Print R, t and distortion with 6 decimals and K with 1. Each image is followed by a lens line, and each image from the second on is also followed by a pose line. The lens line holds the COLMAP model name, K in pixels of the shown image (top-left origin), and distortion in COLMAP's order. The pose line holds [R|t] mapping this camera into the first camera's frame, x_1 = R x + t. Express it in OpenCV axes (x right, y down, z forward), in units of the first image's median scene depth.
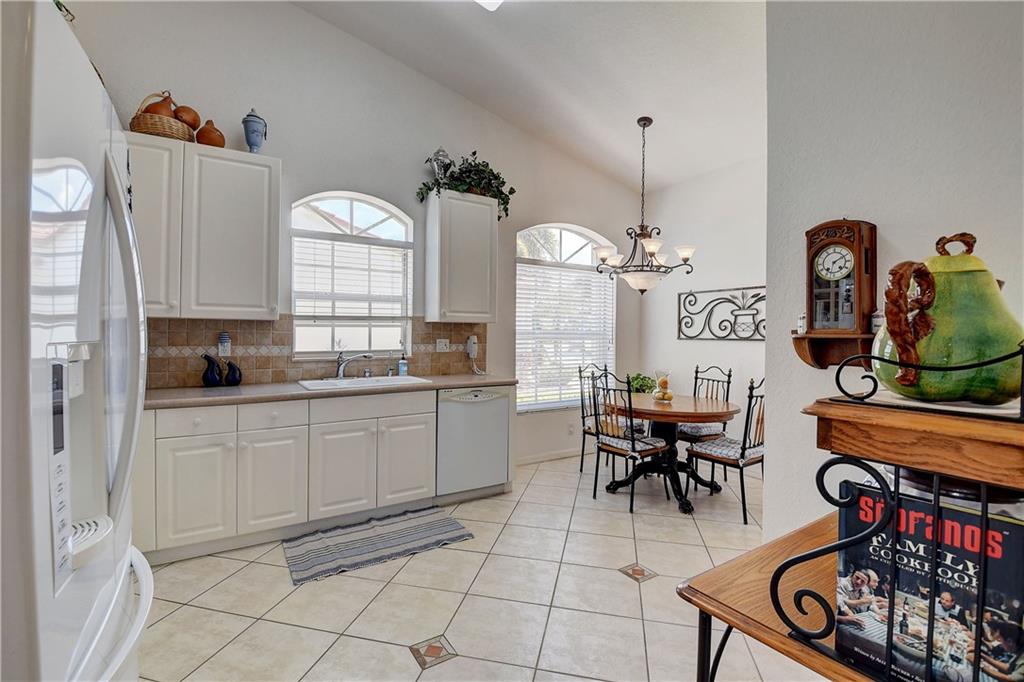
lens RADIAL K [[450.0, 0, 507.1], [0, 450.0, 331.2], [0, 0, 1]] dist [0.000669, -0.016173]
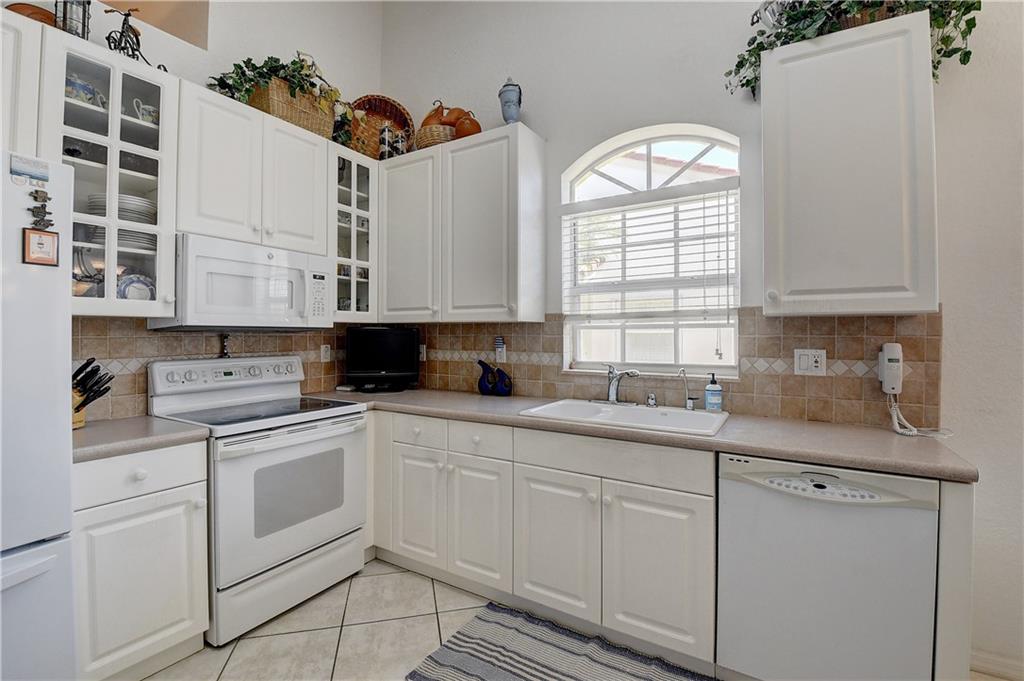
lens RADIAL K [[450.0, 0, 509.9], [0, 450.0, 330.2], [0, 0, 1]] dist [0.000669, -0.016173]
pose [[0.448341, -0.012821, -0.893771, 0.159704], [0.005180, 0.999918, -0.011745, 0.000334], [0.893848, 0.000636, 0.448370, 0.487124]]
